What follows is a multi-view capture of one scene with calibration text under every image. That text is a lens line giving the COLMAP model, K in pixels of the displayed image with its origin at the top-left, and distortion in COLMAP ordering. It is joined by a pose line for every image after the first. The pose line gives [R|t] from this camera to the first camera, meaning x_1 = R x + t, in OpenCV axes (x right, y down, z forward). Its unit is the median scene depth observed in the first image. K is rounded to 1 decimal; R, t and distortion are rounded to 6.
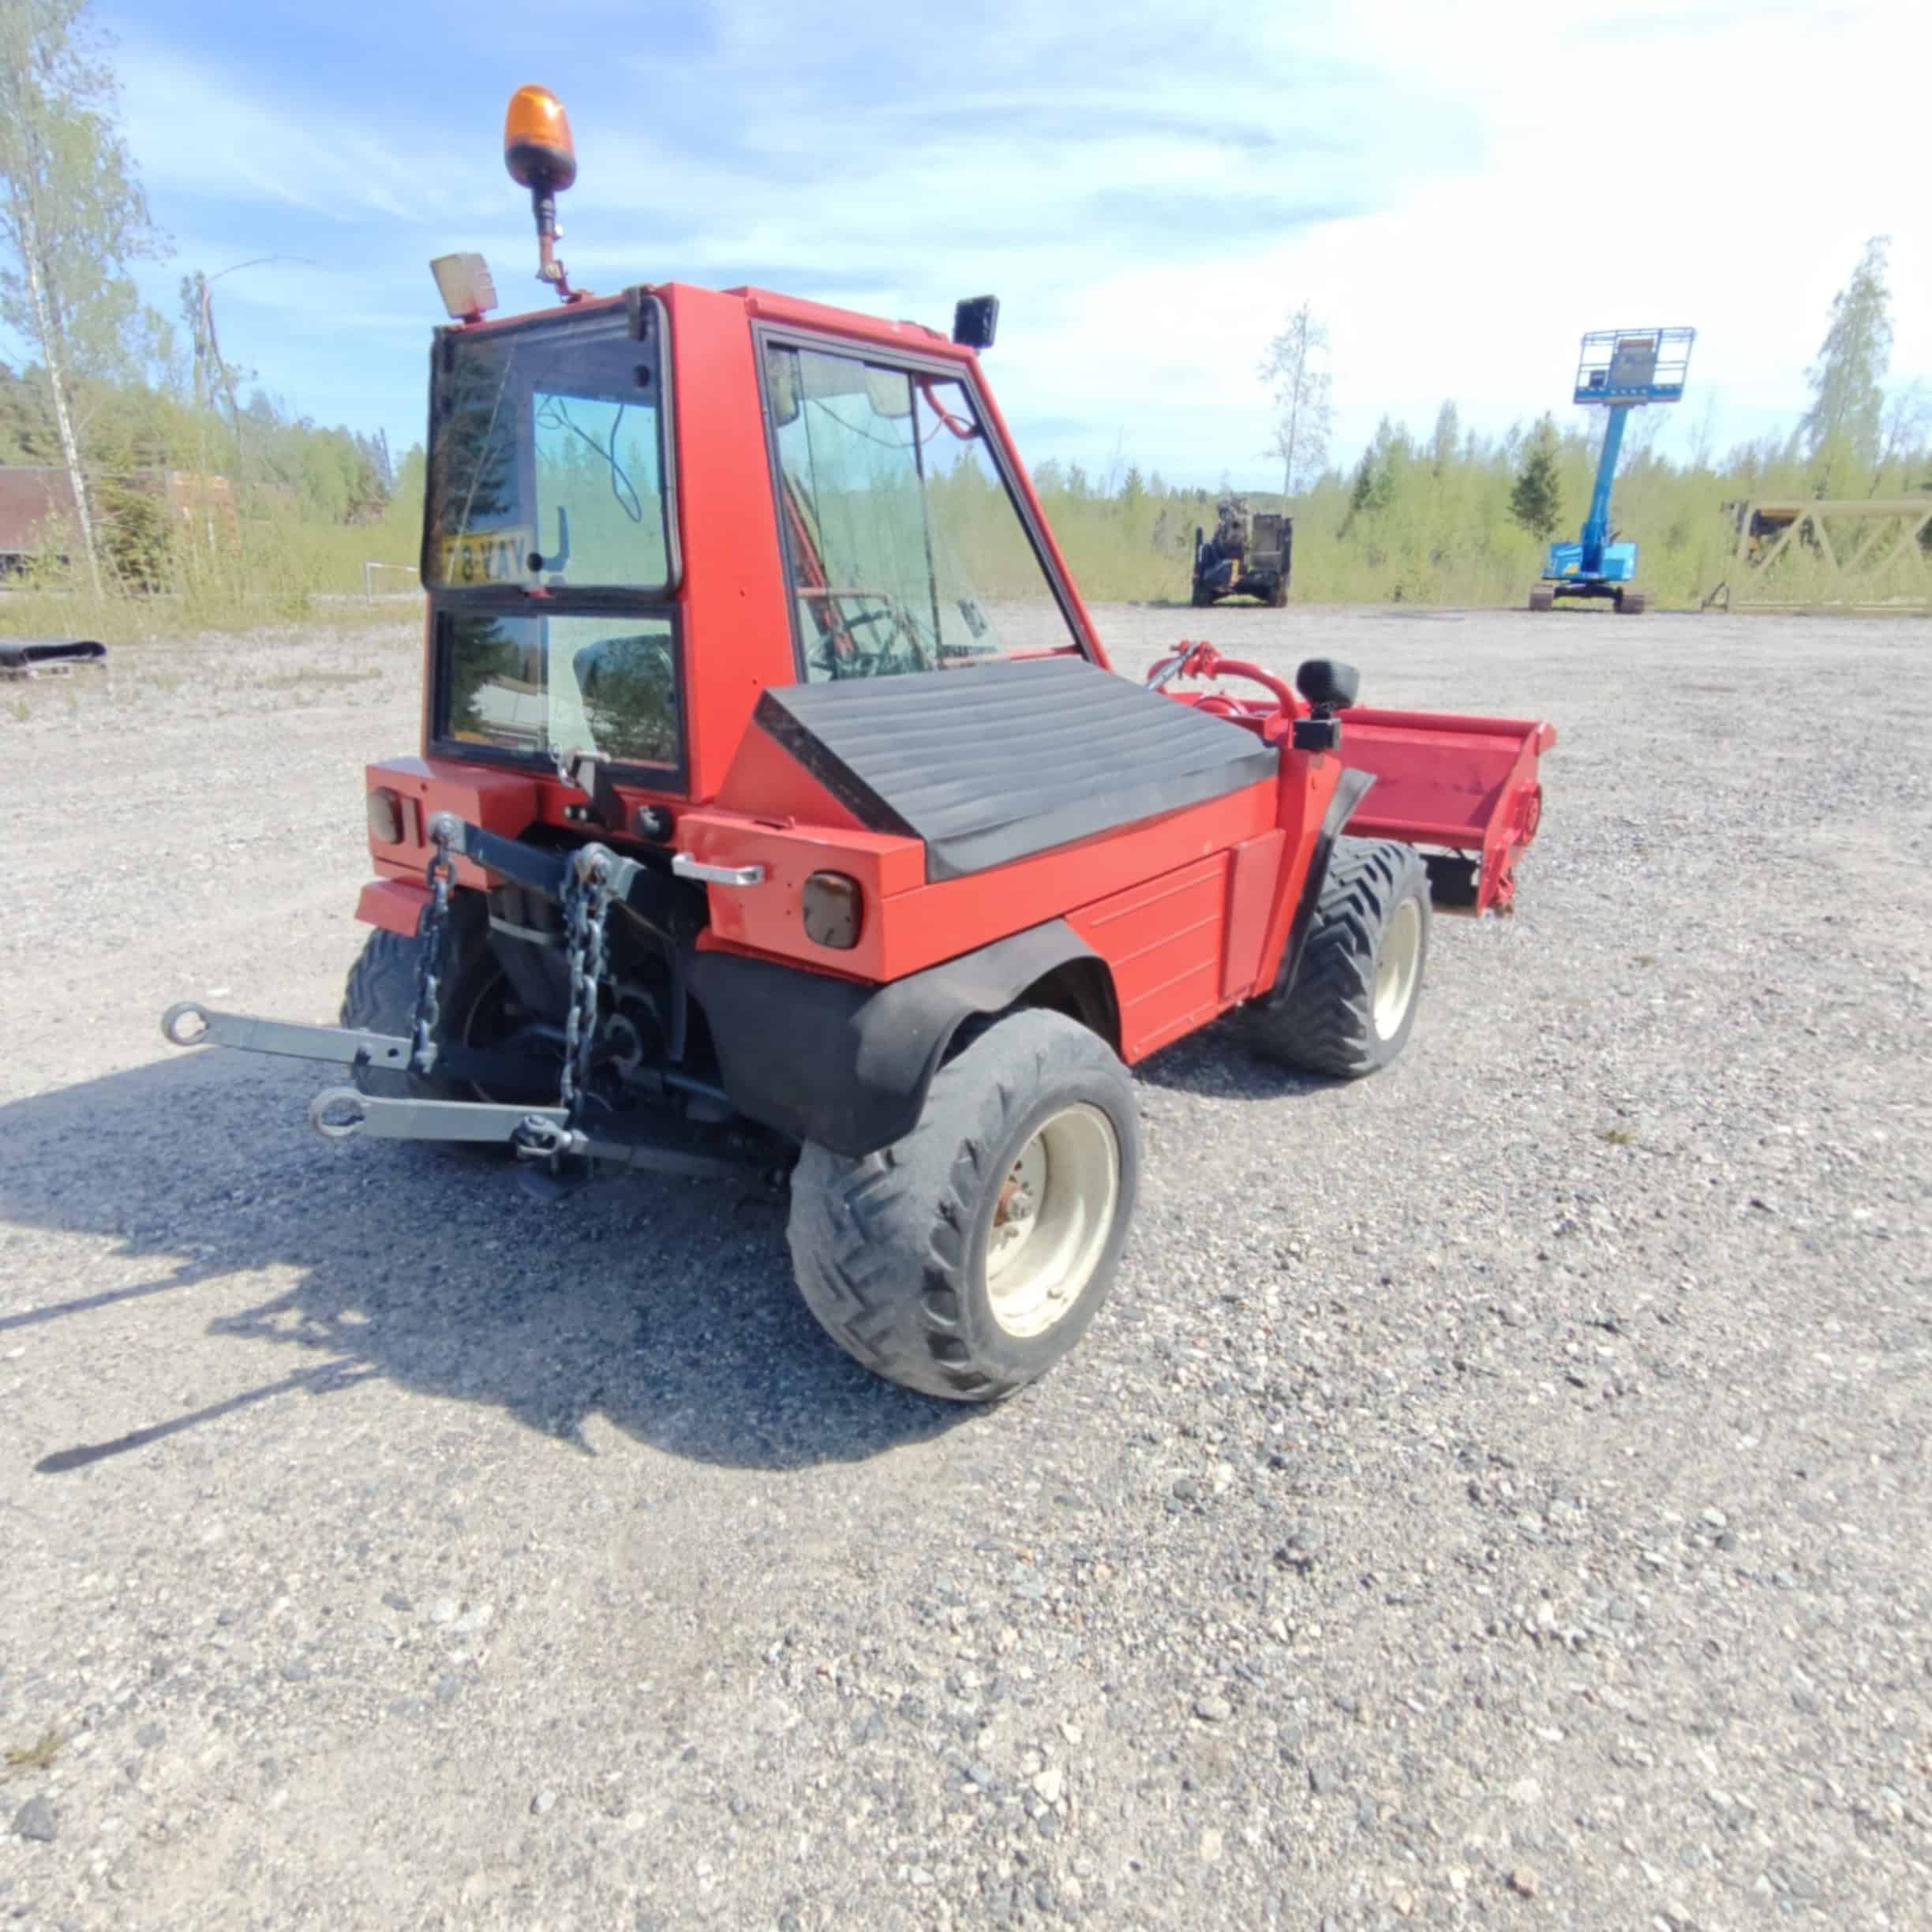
lens RADIAL K [[1206.2, 0, 971.4], [0, 1206.2, 968.0], [0, 0, 1]] dist [0.004120, -0.001872]
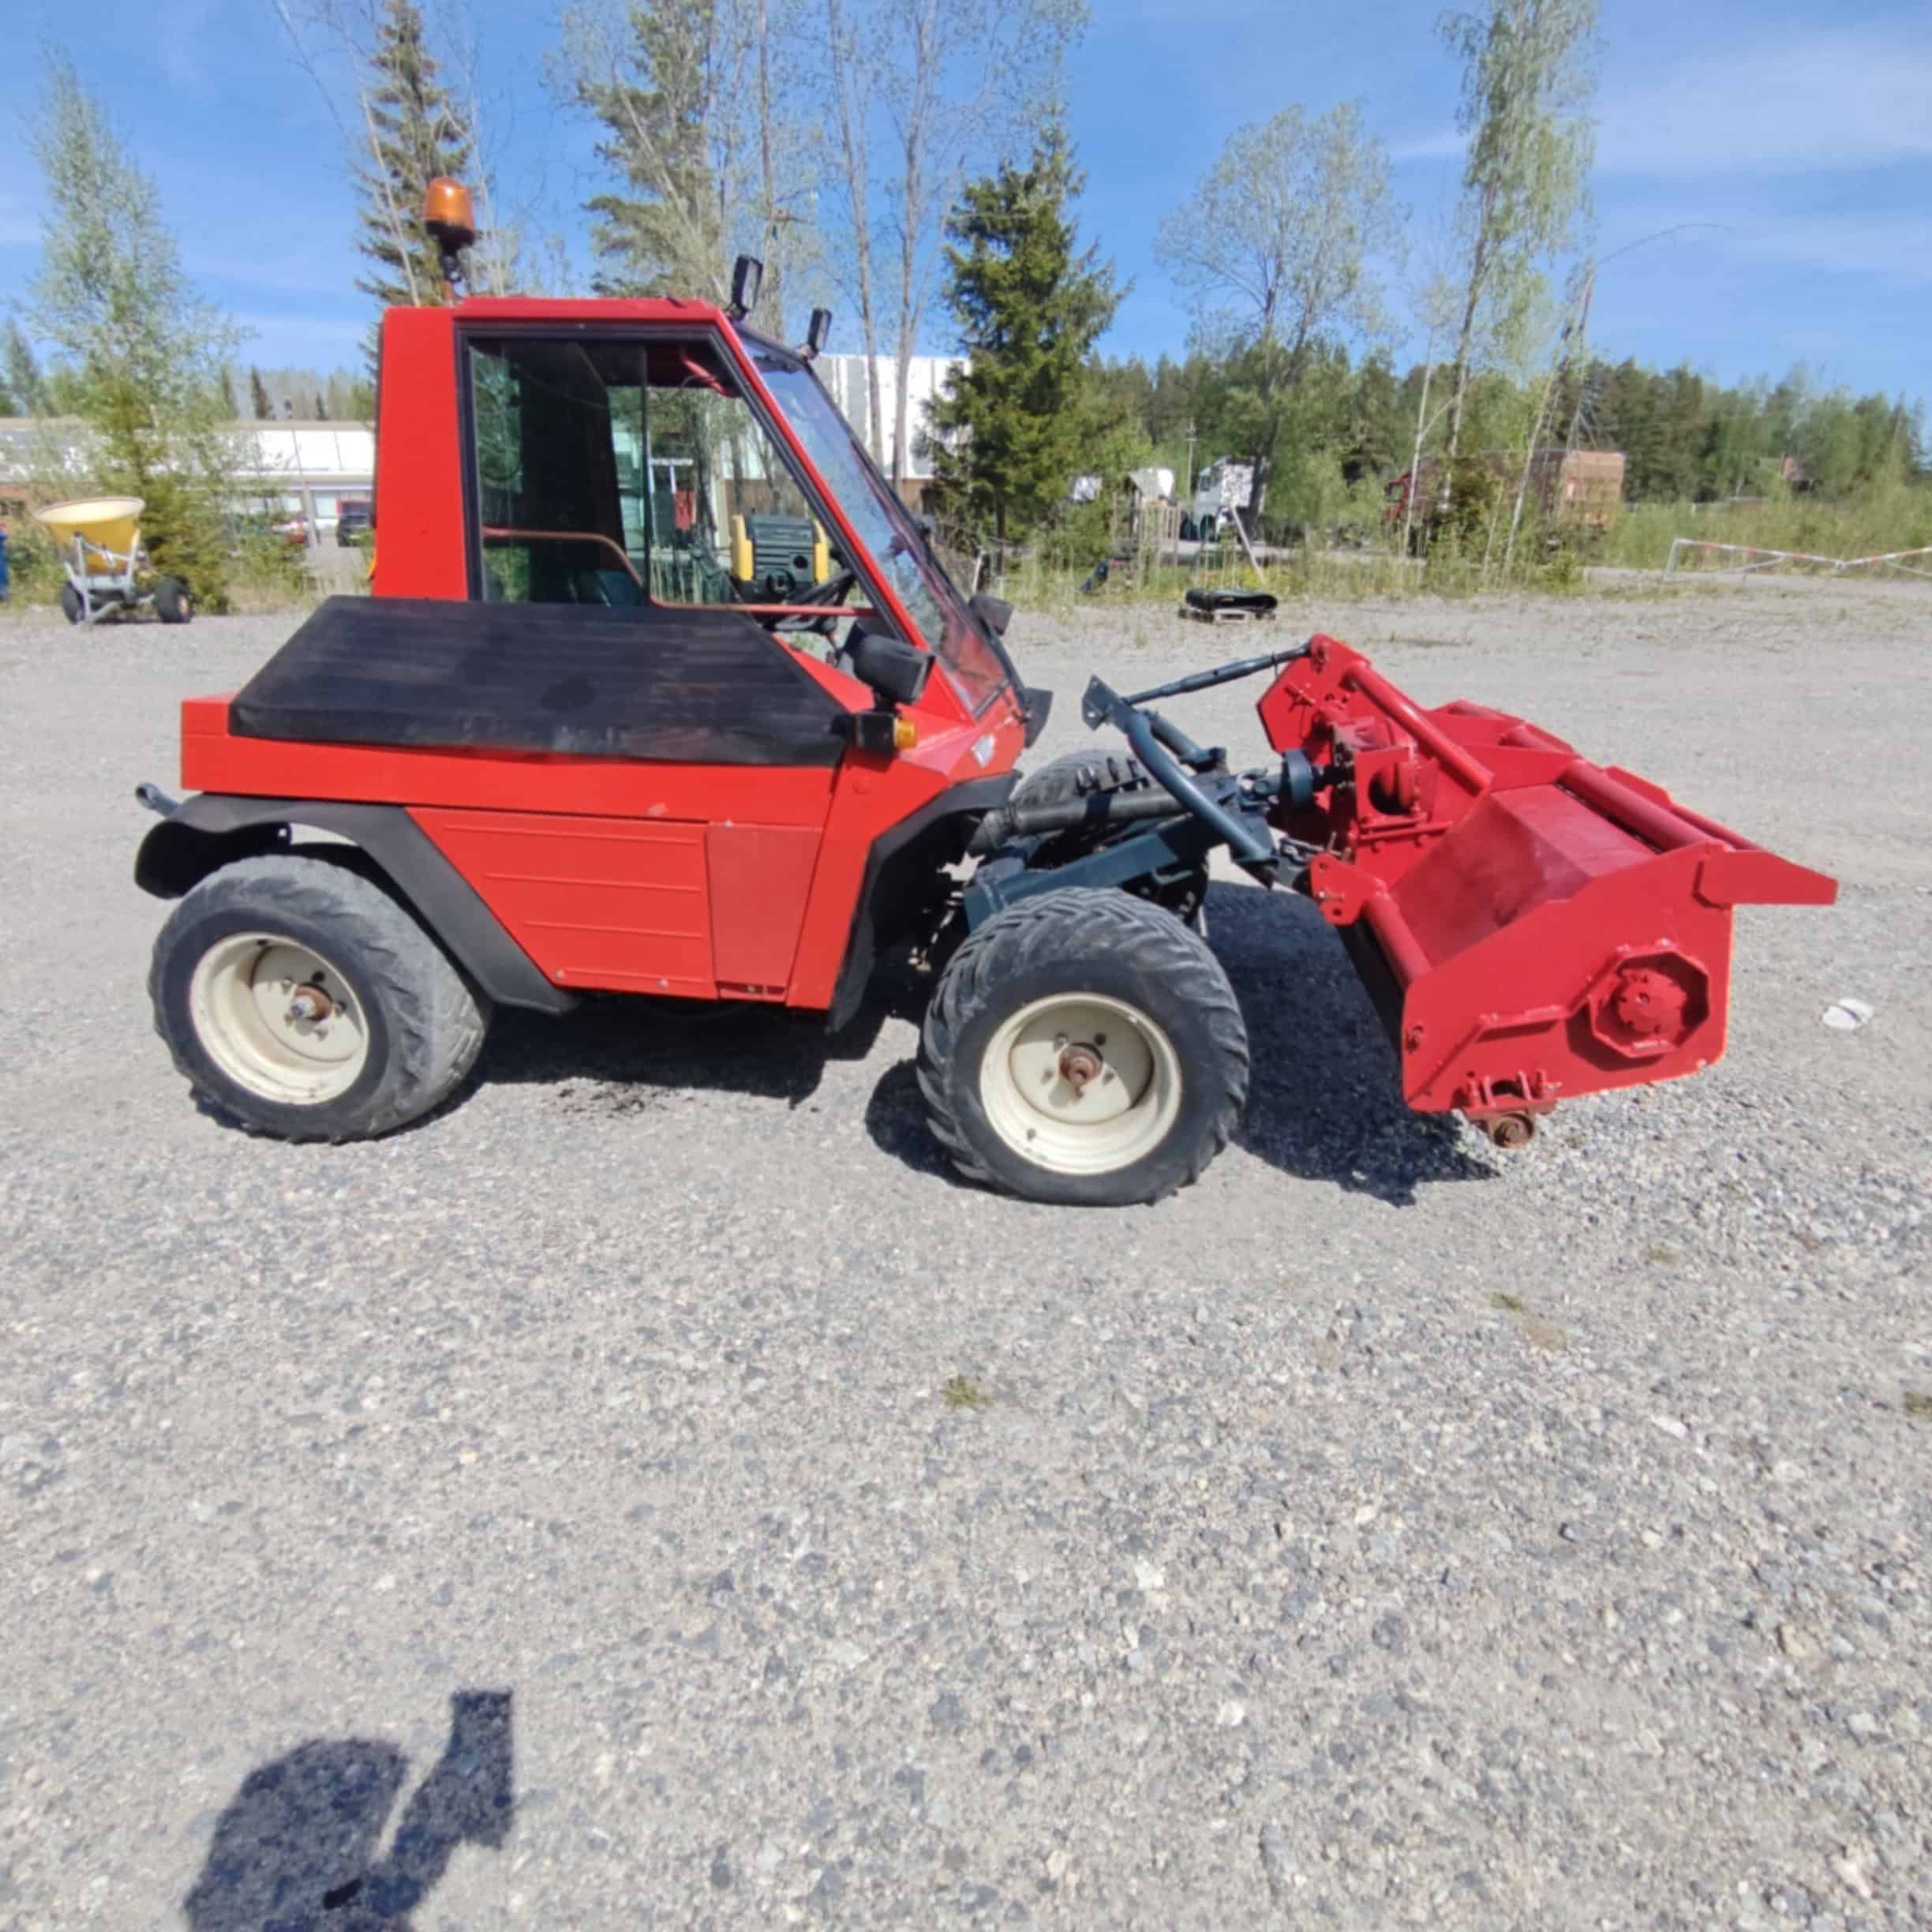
lens RADIAL K [[1205.7, 0, 977.0], [0, 1205.7, 955.6], [0, 0, 1]] dist [0.007838, -0.002041]
pose [[0.498116, 0.301430, -0.813031, 1.374023], [-0.295616, 0.940495, 0.167574, -0.272398], [0.815163, 0.156874, 0.557583, 0.824093]]
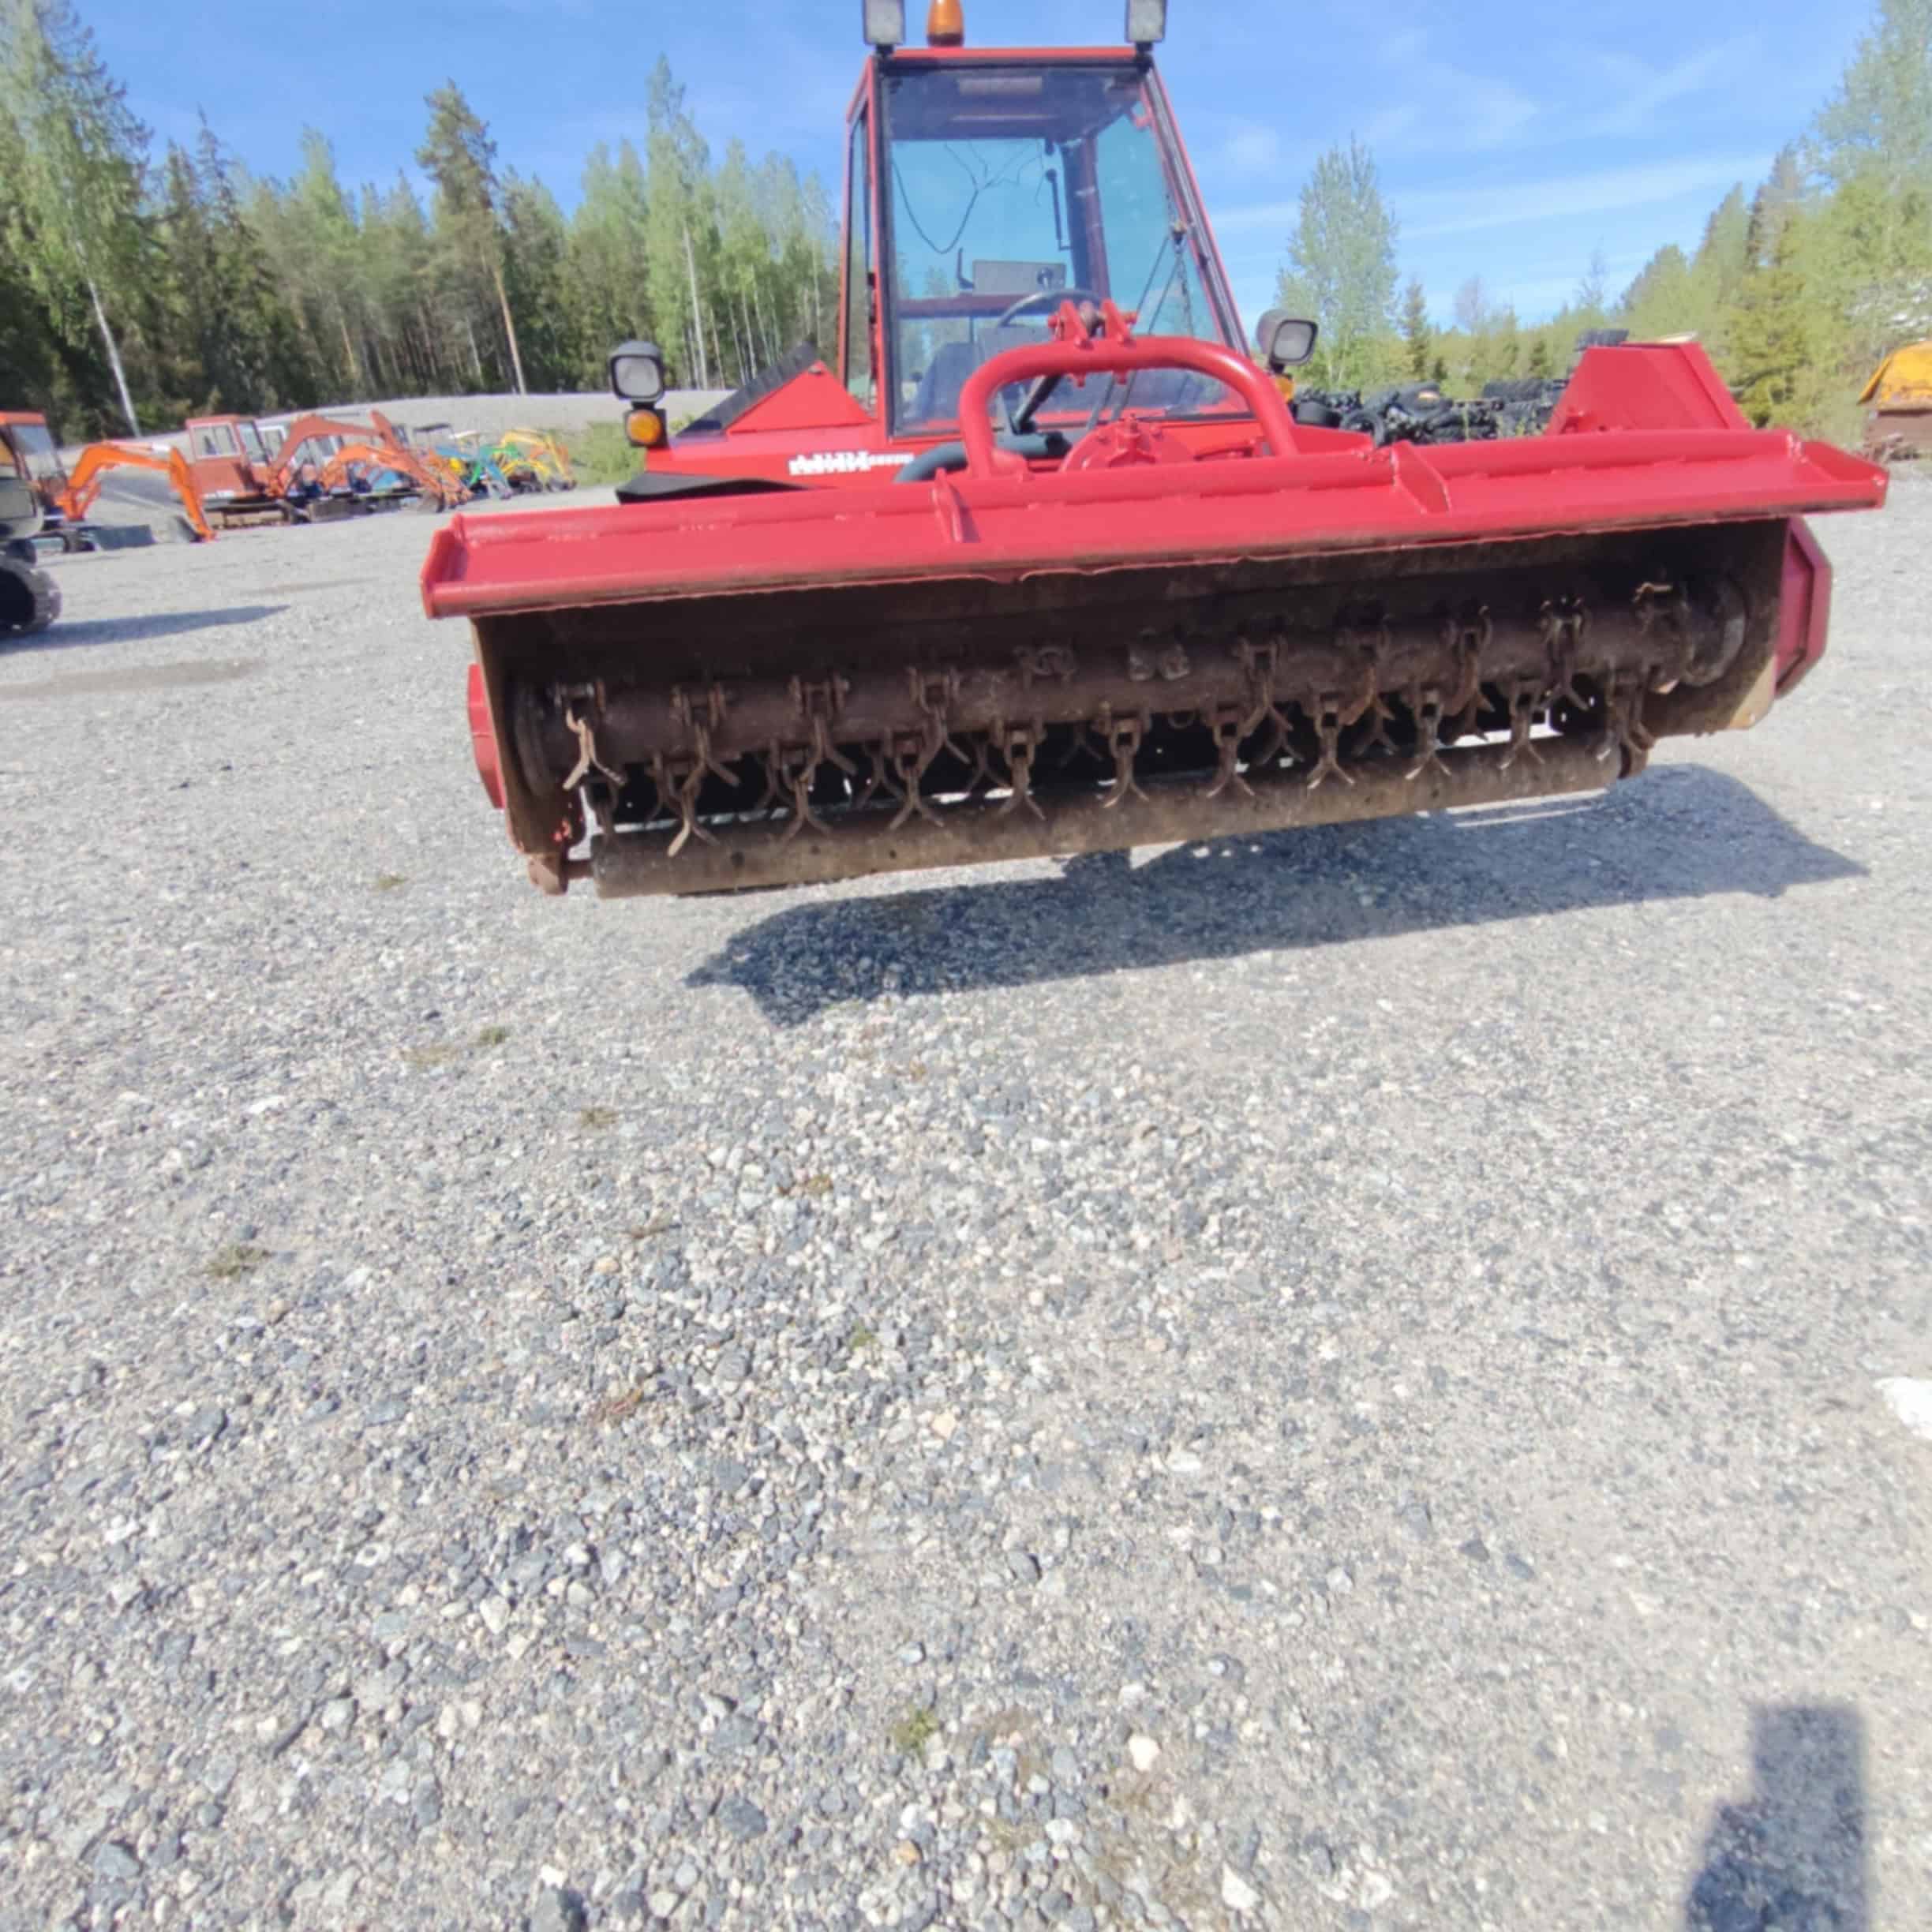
lens RADIAL K [[1217.9, 0, 970.3], [0, 1217.9, 969.7], [0, 0, 1]] dist [0.004312, 0.000294]
pose [[-0.660846, 0.342030, -0.668055, 1.229872], [-0.186958, 0.787040, 0.587890, -0.628985], [0.726862, 0.513403, -0.456167, 2.485341]]
